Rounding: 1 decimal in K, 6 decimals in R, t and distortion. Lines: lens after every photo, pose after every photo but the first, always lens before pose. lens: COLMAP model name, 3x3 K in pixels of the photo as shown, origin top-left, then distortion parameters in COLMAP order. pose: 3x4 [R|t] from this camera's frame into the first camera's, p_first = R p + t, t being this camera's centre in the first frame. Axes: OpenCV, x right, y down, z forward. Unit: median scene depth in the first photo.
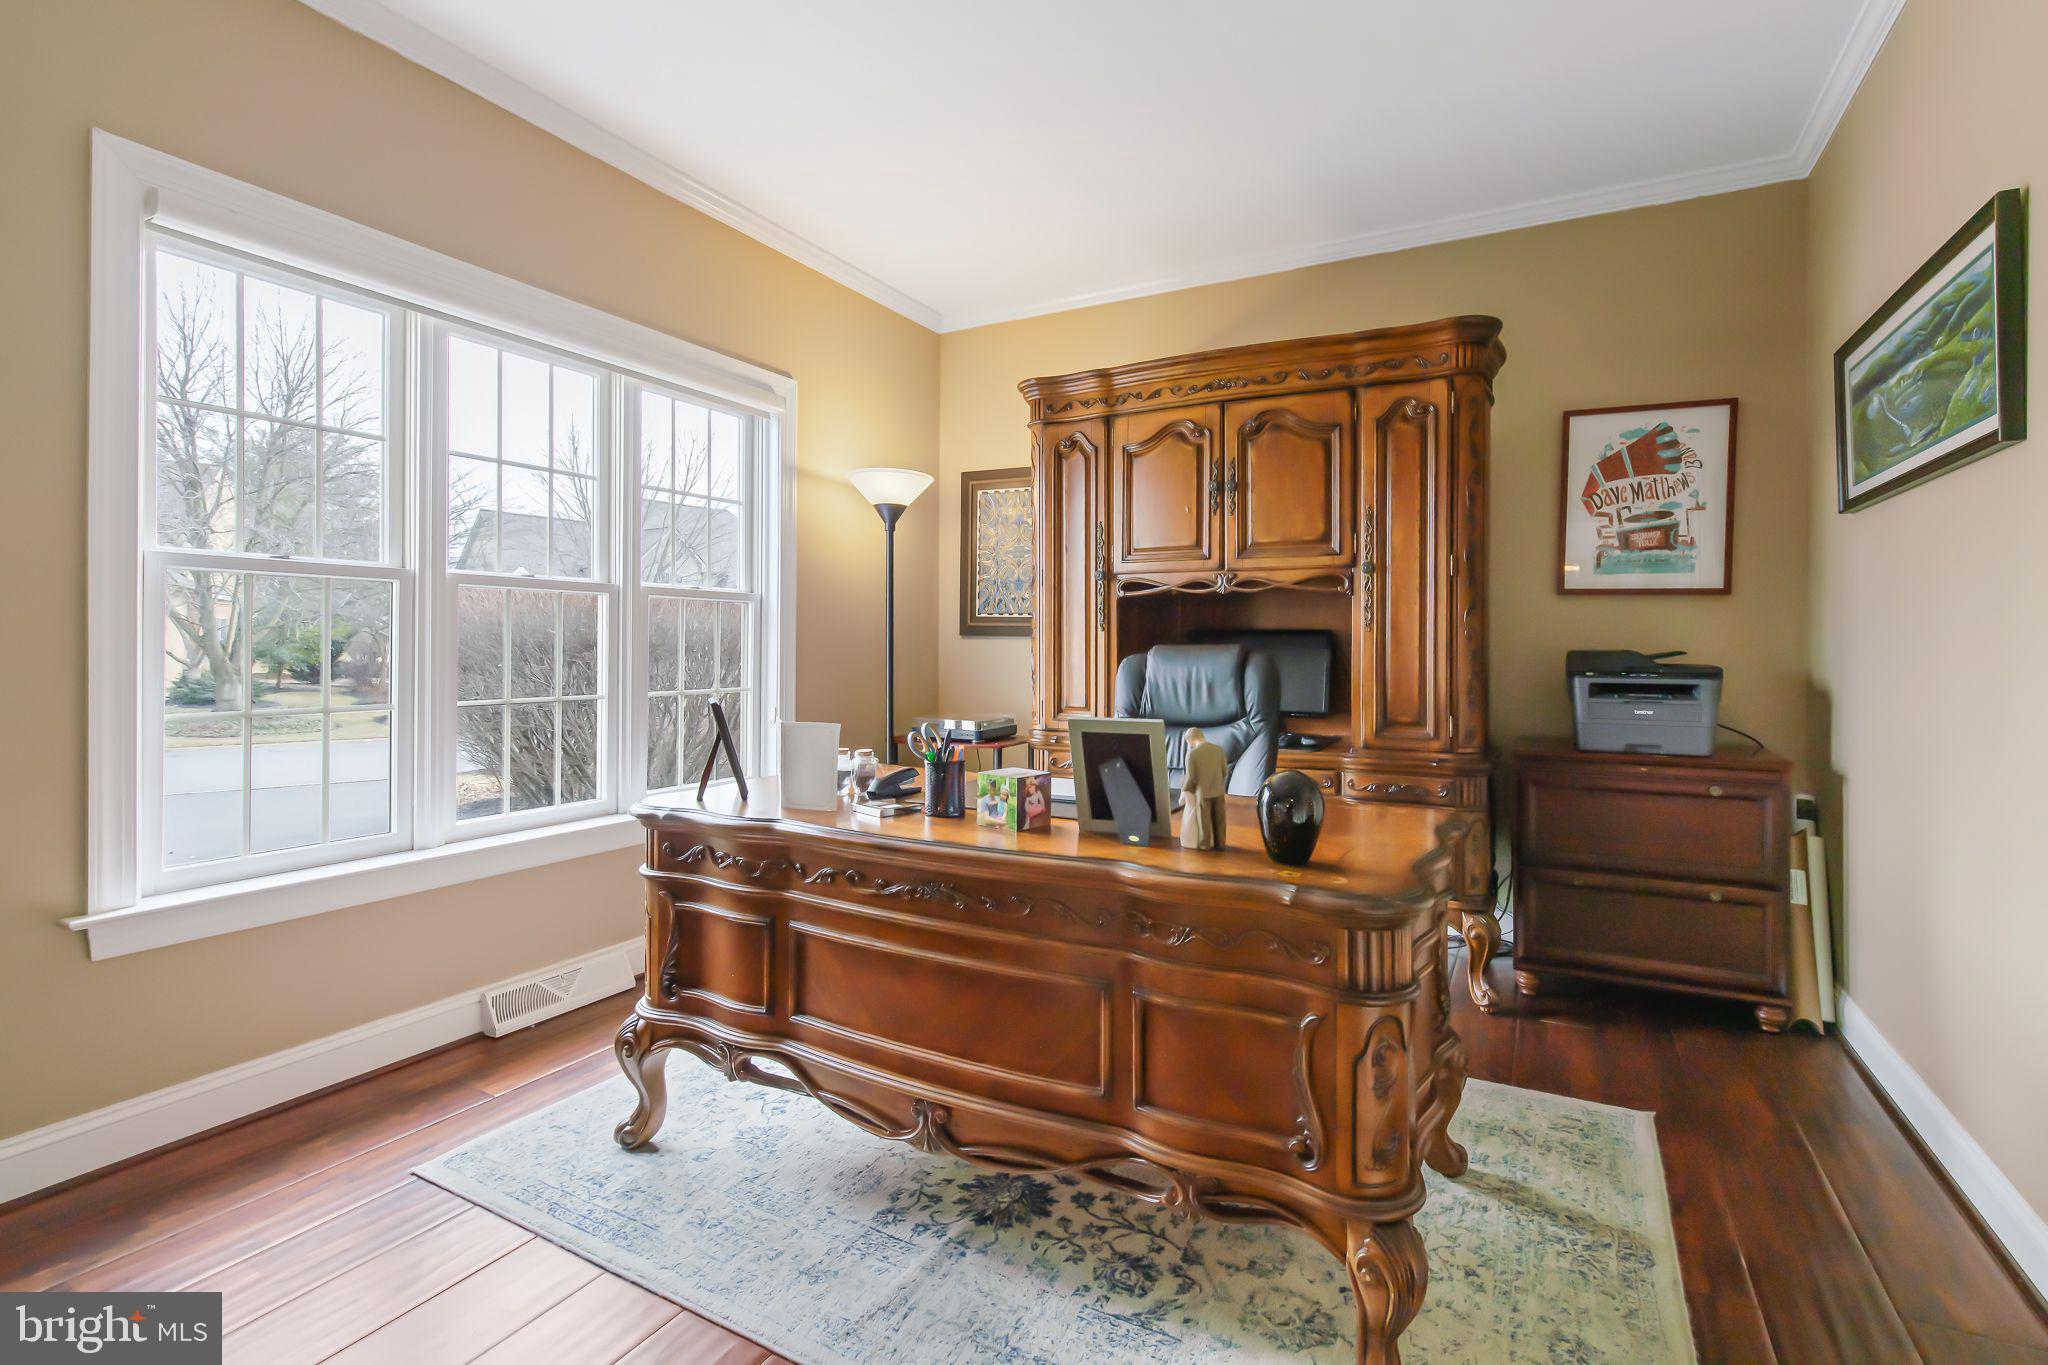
lens RADIAL K [[935.8, 0, 1027.8], [0, 935.8, 662.1], [0, 0, 1]] dist [0.004816, 0.000353]
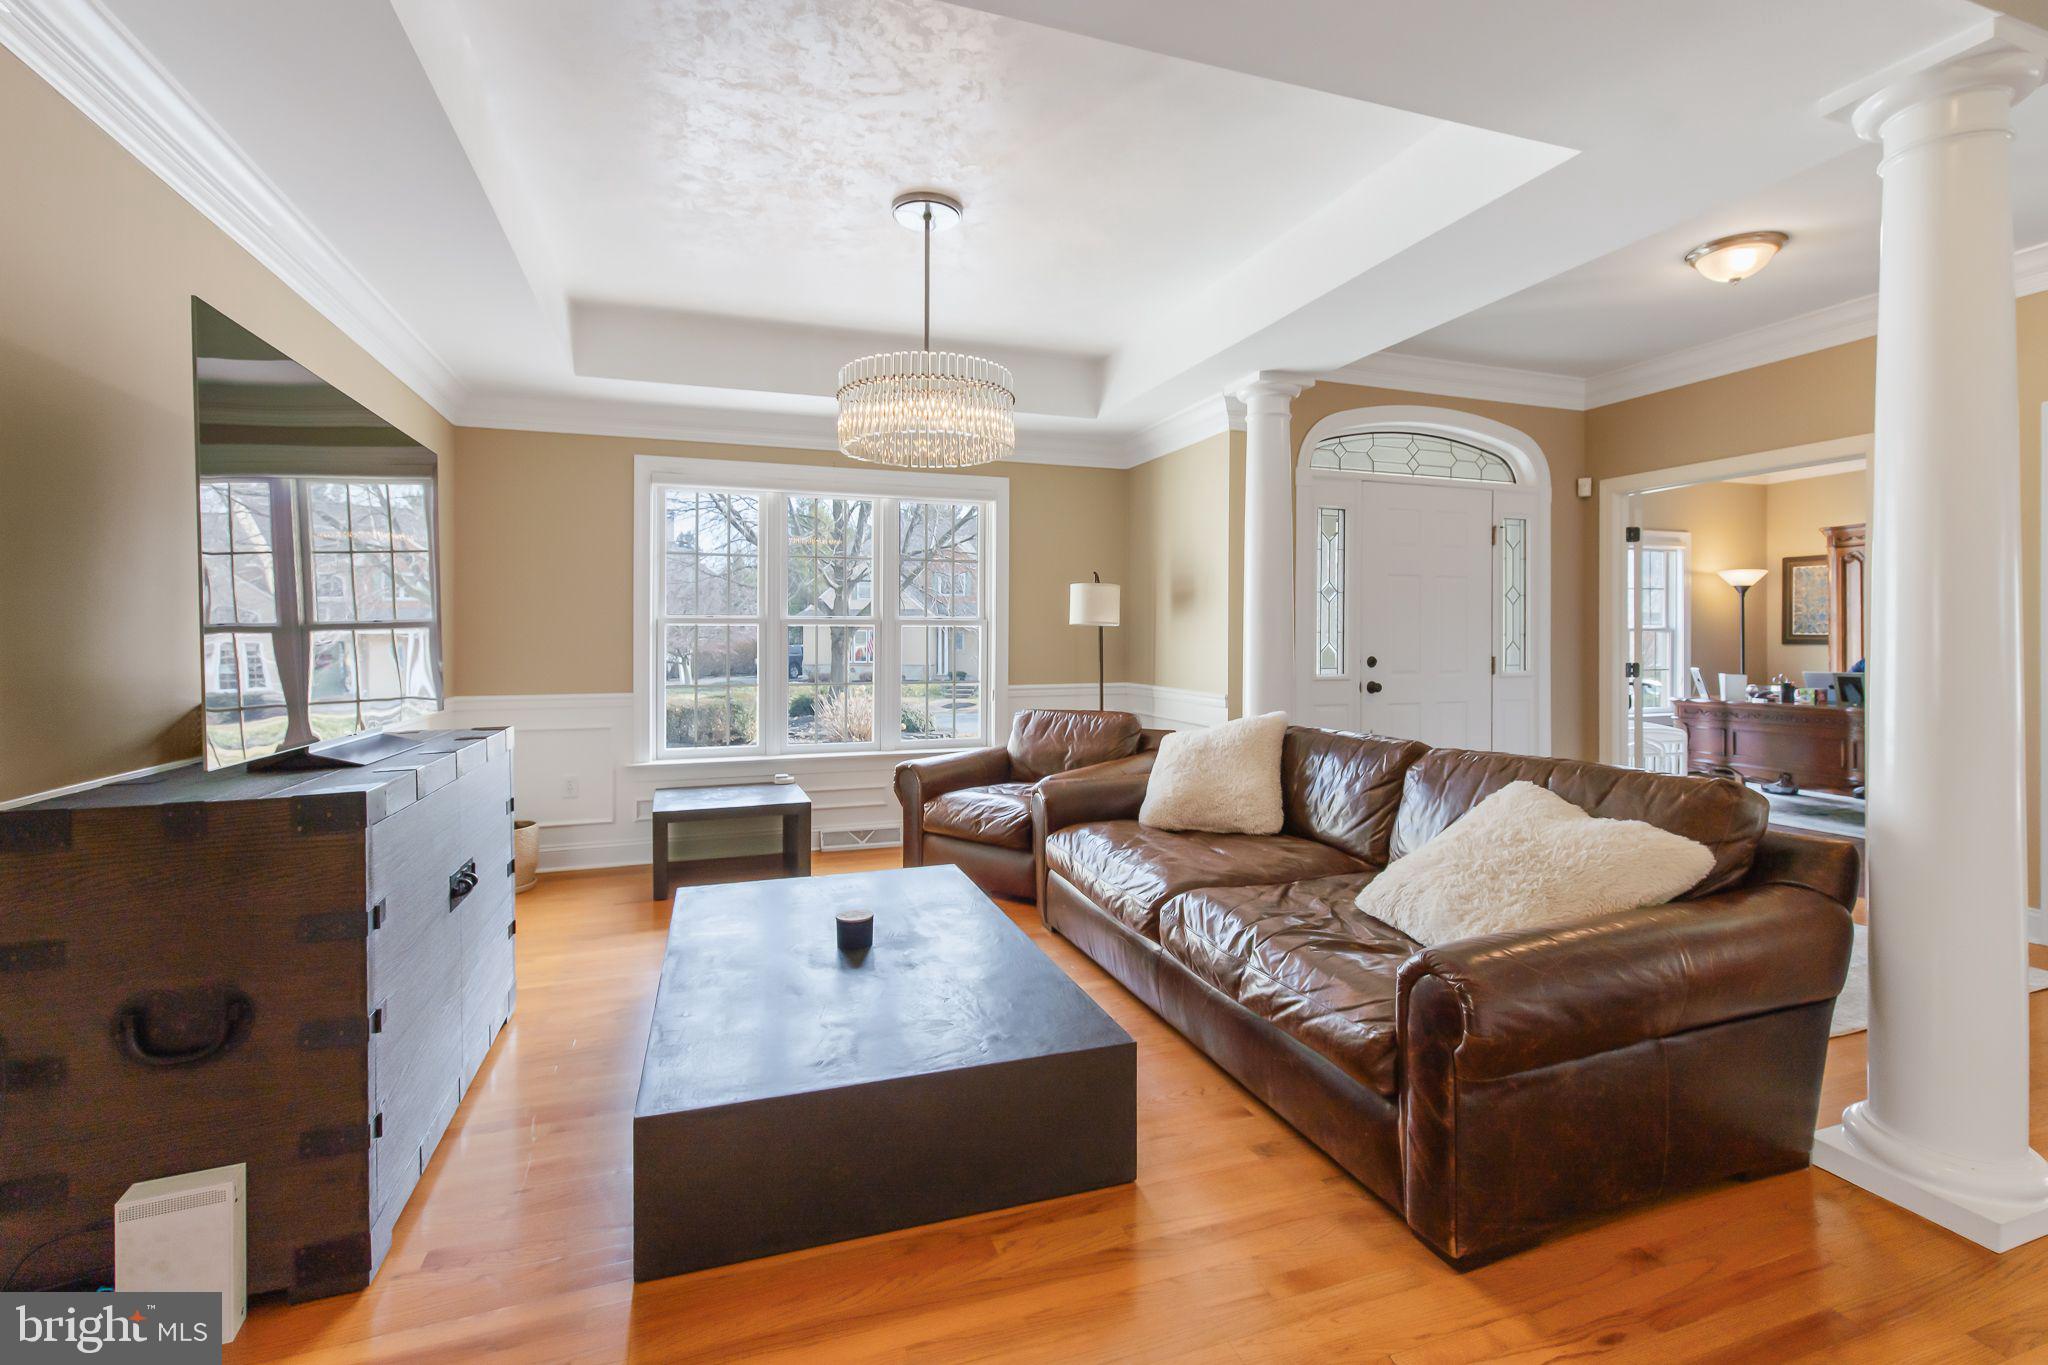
lens RADIAL K [[935.8, 0, 1016.8], [0, 935.8, 651.7], [0, 0, 1]] dist [0.004816, 0.000353]
pose [[0.744366, -0.004772, -0.667755, 0.054709], [0.001635, 0.999984, -0.005324, -0.005224], [0.667770, 0.002871, 0.744362, -1.760356]]
